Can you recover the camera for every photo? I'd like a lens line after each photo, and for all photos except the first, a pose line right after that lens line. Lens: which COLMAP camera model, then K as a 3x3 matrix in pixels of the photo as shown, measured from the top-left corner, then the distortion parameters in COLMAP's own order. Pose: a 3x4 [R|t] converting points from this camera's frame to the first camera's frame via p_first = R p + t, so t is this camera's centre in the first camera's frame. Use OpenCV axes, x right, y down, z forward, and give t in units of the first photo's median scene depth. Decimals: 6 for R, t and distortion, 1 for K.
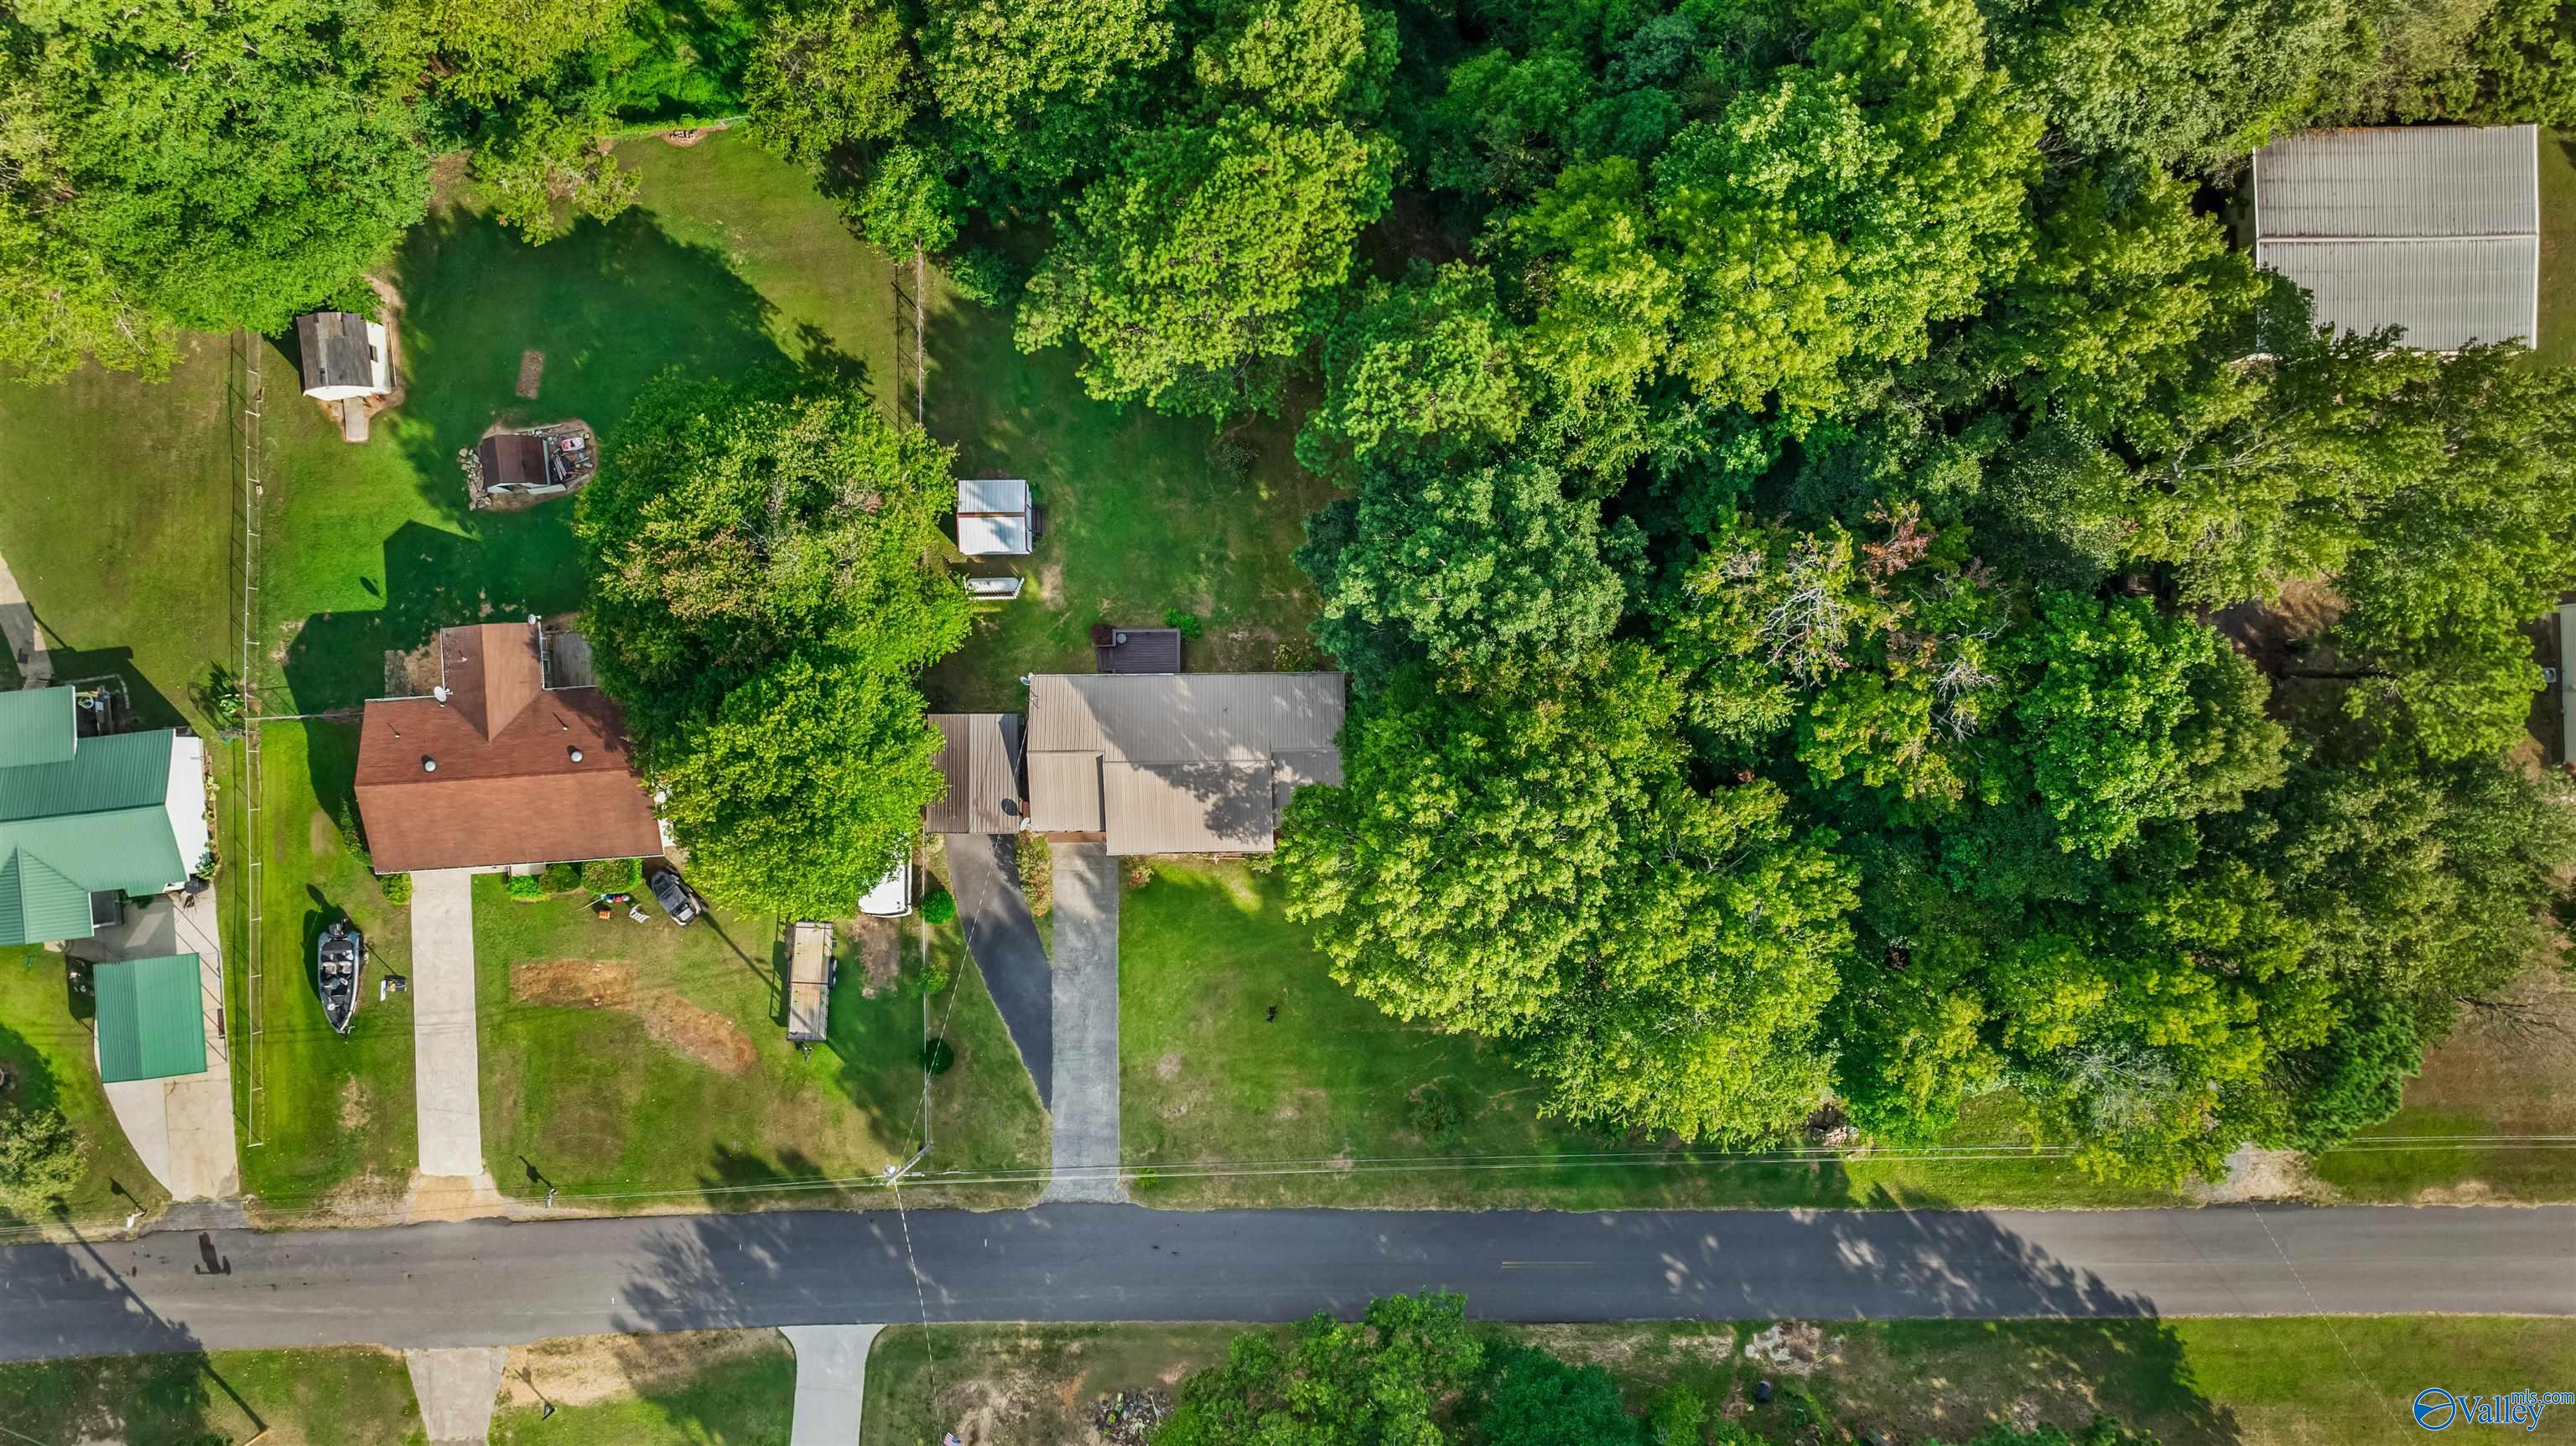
lens RADIAL K [[1842.1, 0, 1285.3], [0, 1842.1, 723.5], [0, 0, 1]] dist [-0.007964, 0.009333]
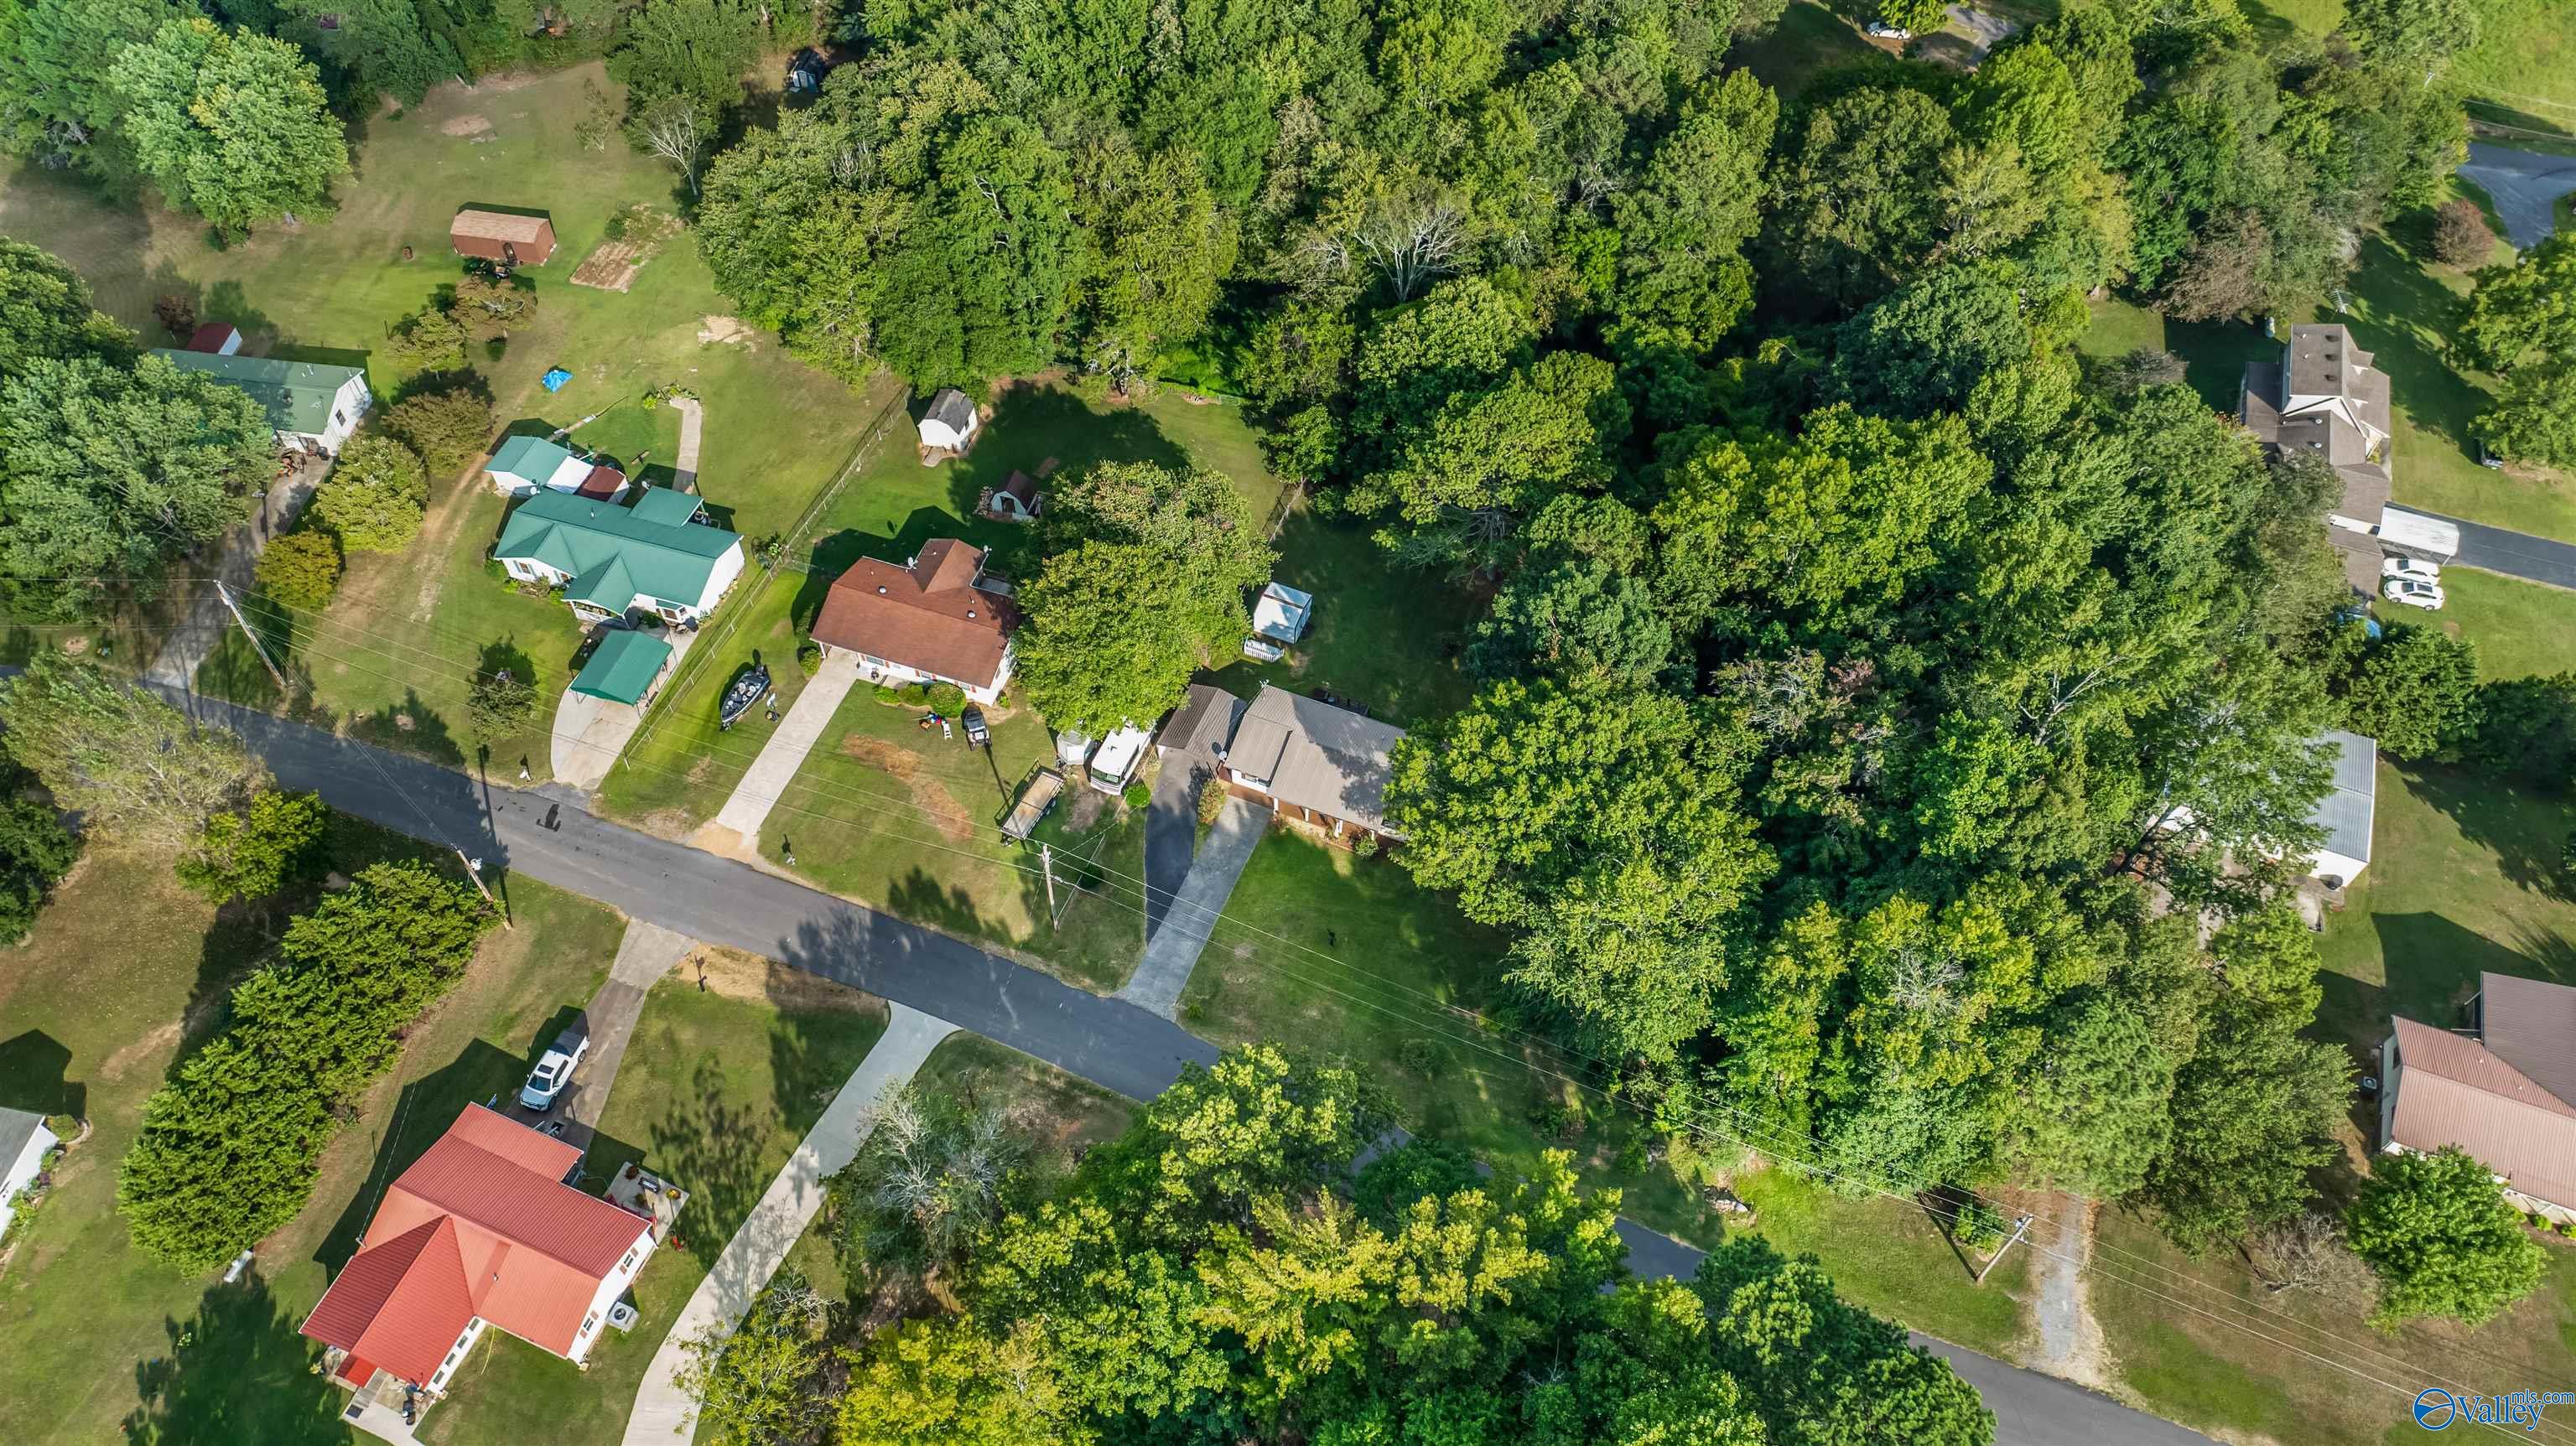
lens RADIAL K [[1842.1, 0, 1290.6], [0, 1842.1, 723.6], [0, 0, 1]] dist [-0.007964, 0.009333]
pose [[0.923603, 0.314385, -0.219360, 0.207788], [-0.383266, 0.745321, -0.545531, 0.778314], [-0.008013, 0.587928, 0.808874, -0.161725]]
